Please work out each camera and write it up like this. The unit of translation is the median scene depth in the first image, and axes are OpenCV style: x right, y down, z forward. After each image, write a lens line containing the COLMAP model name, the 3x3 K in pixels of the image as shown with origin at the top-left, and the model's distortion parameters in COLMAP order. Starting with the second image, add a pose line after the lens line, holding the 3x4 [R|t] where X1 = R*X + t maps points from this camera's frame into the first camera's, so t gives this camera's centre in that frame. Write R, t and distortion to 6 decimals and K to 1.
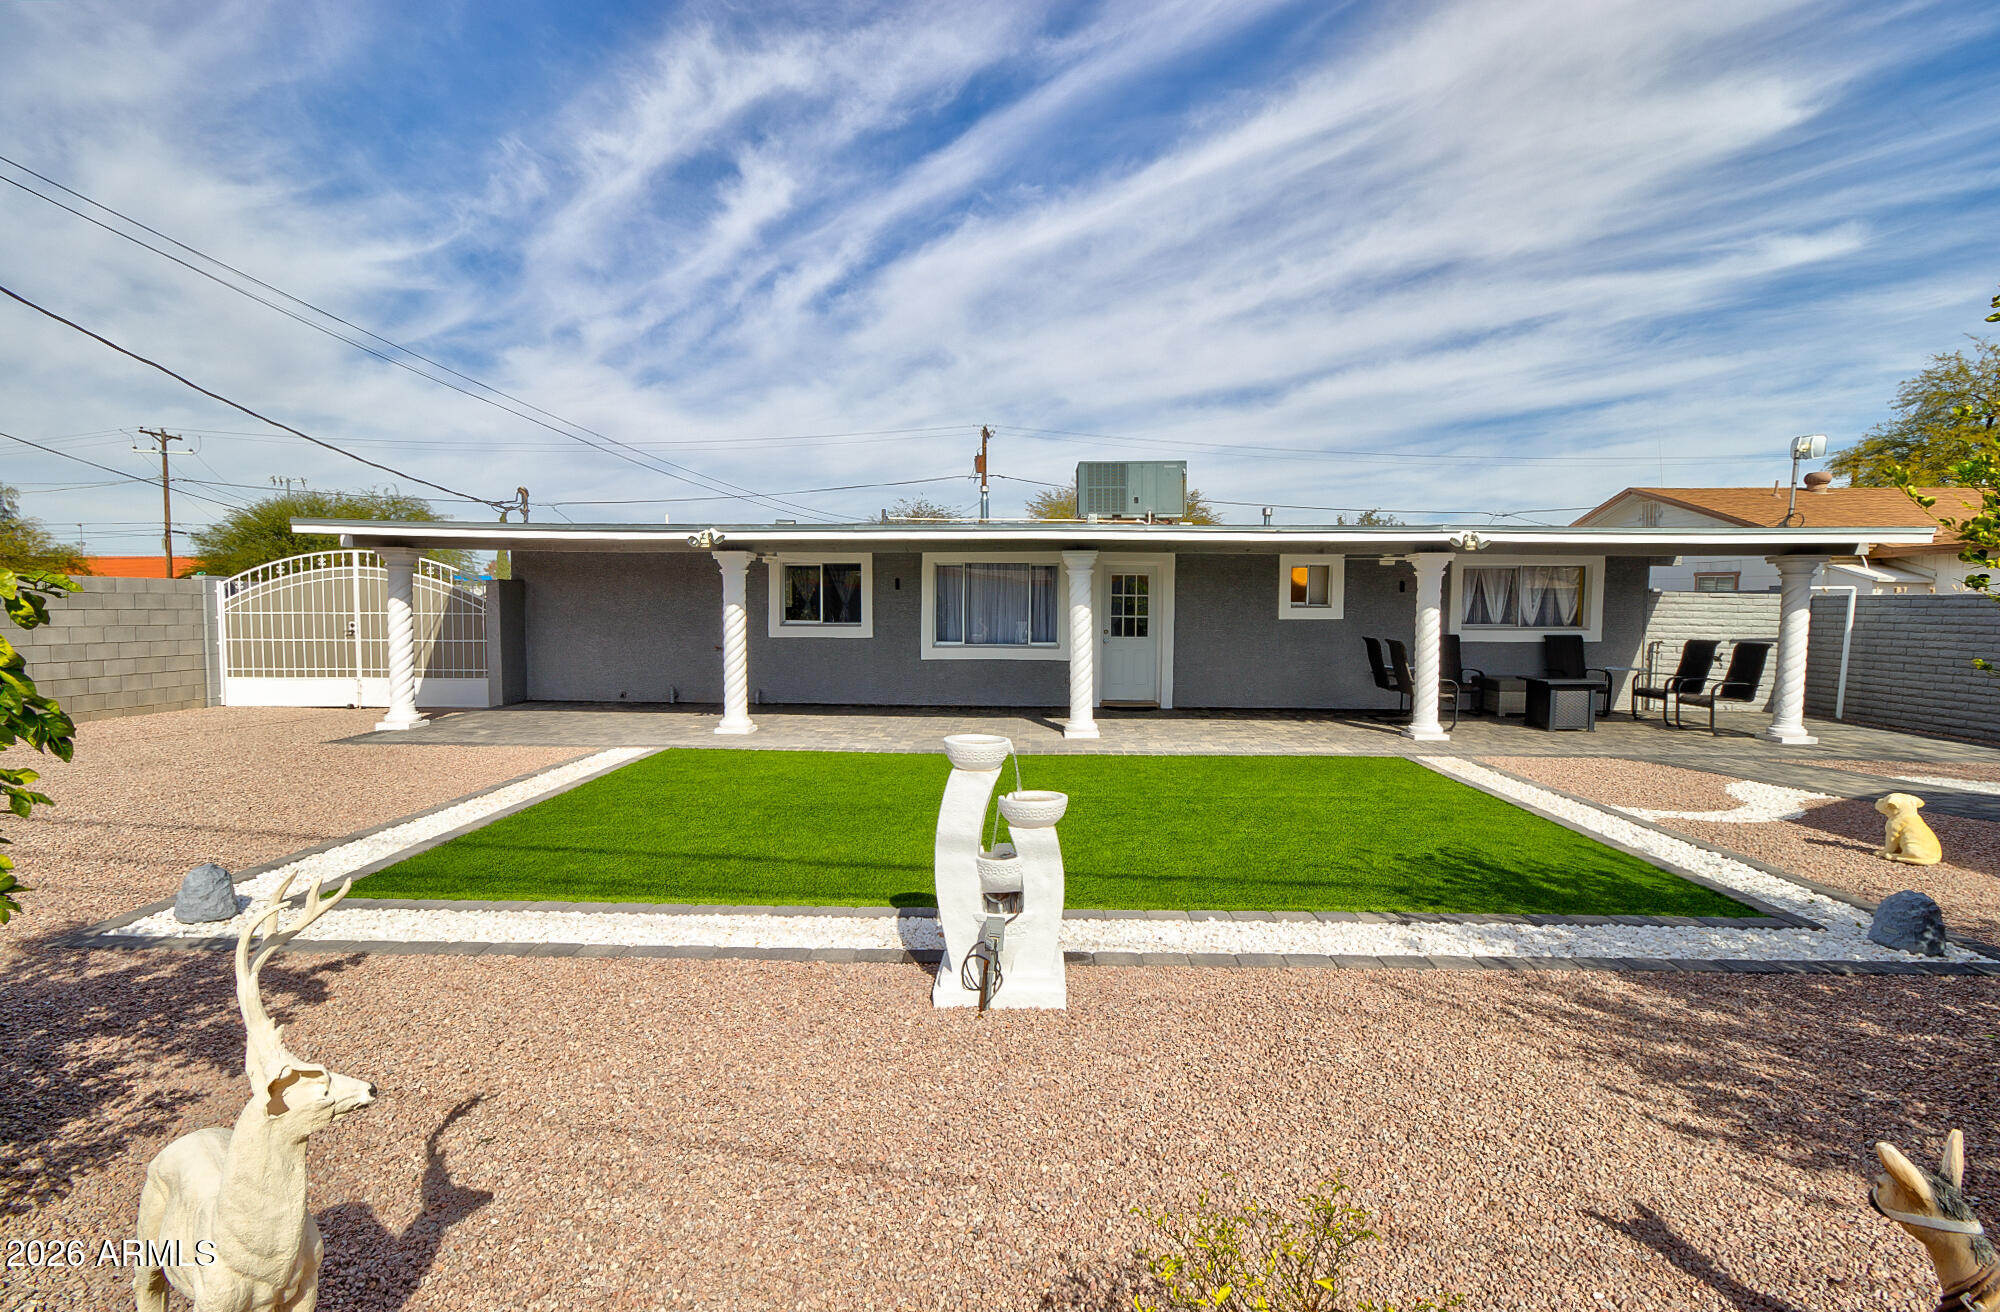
lens RADIAL K [[908.7, 0, 975.9], [0, 908.7, 657.8], [0, 0, 1]] dist [0.006694, -0.000097]
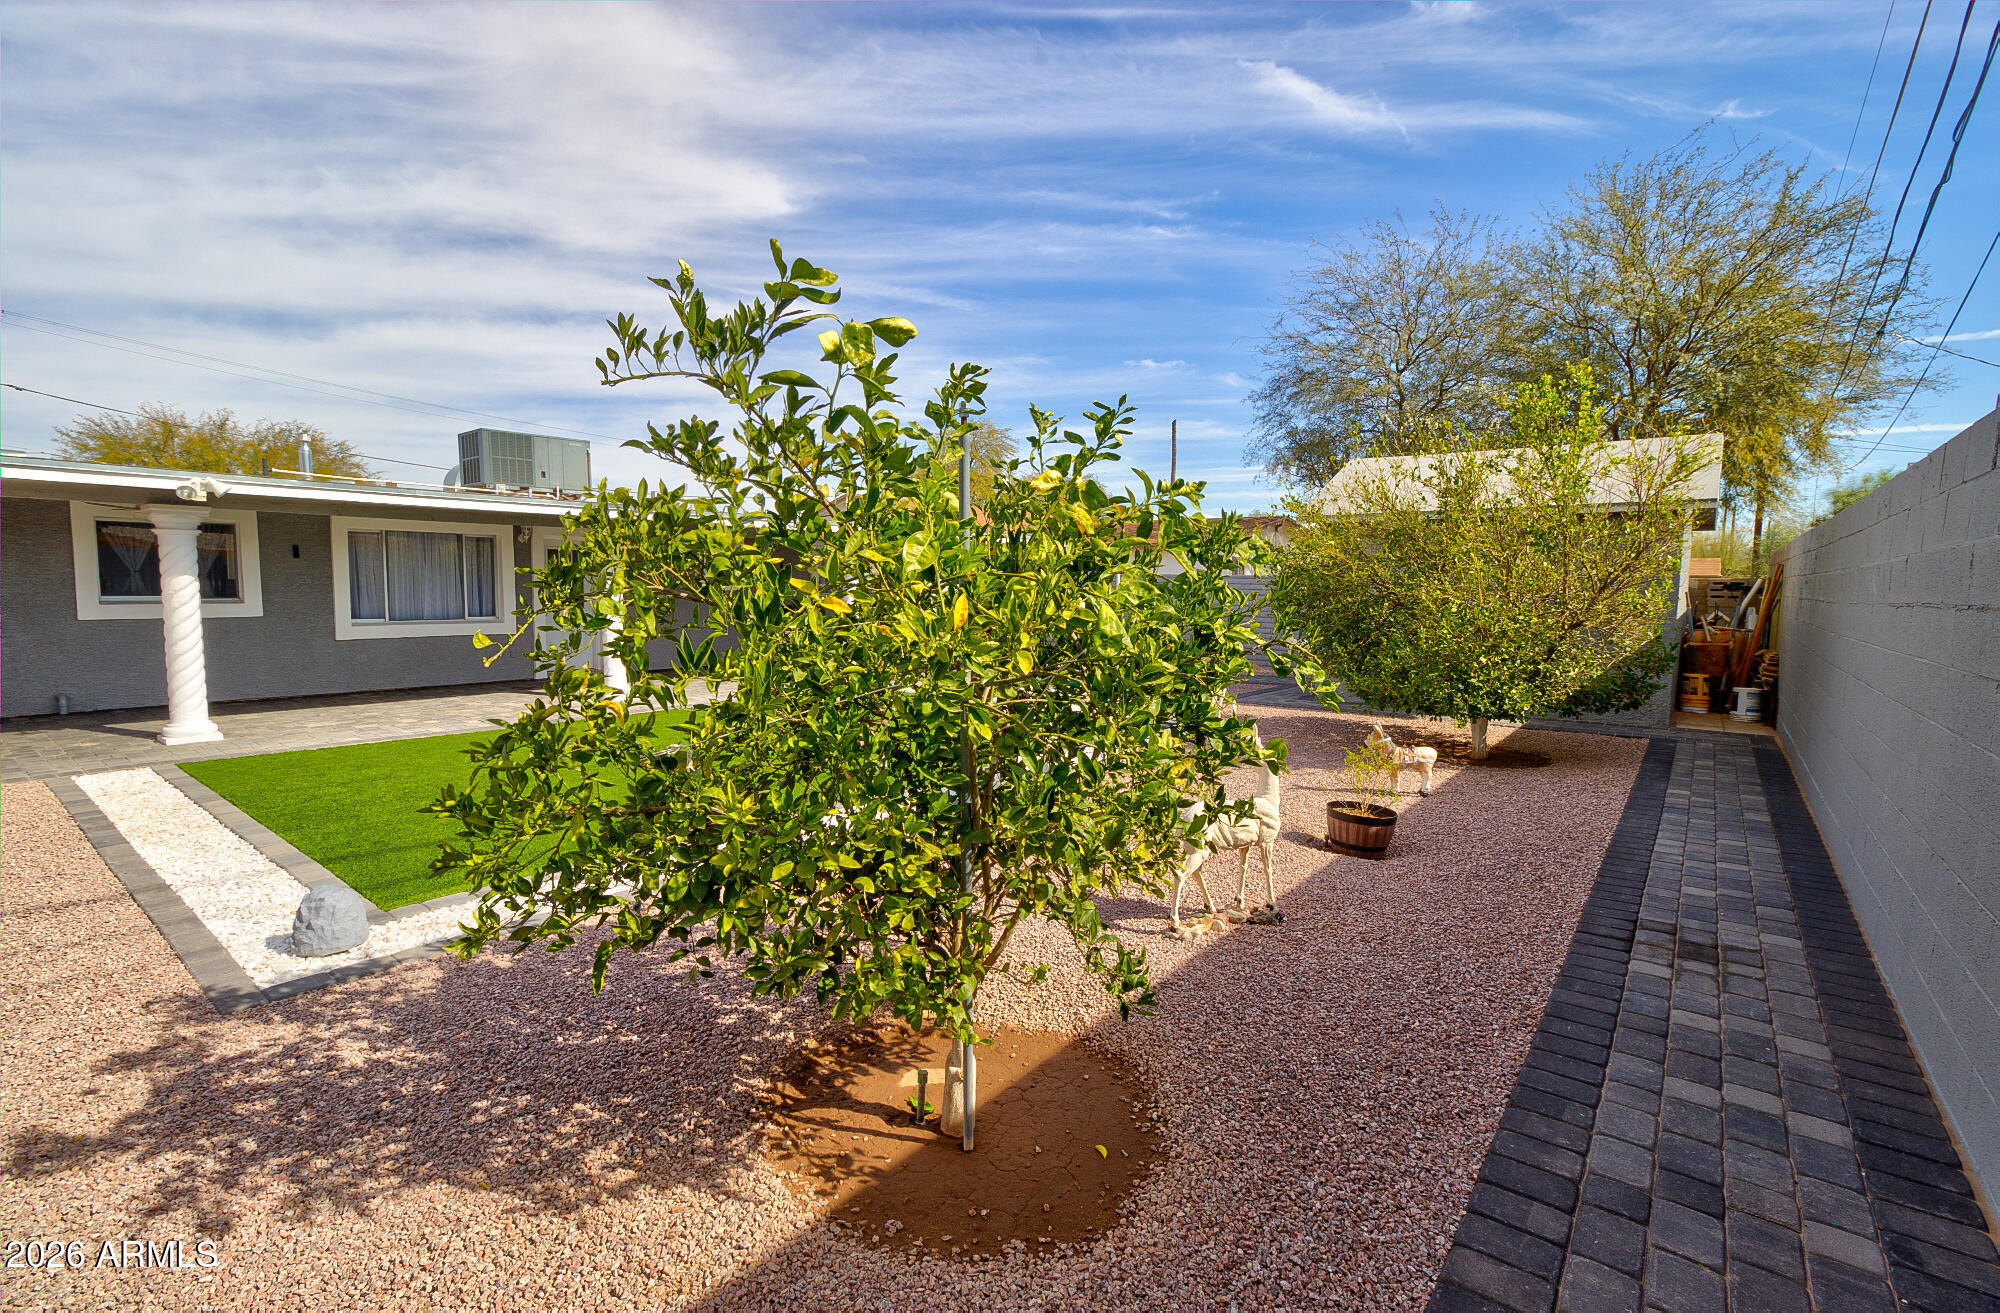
lens RADIAL K [[881.5, 0, 1000.0], [0, 881.5, 656.5], [0, 0, 1]] dist [-0.024371, 0.000148]
pose [[0.584715, -0.070333, 0.808184, -0.354452], [0.040902, 0.997523, 0.057218, -0.003713], [-0.810207, -0.000400, 0.586143, 0.002332]]
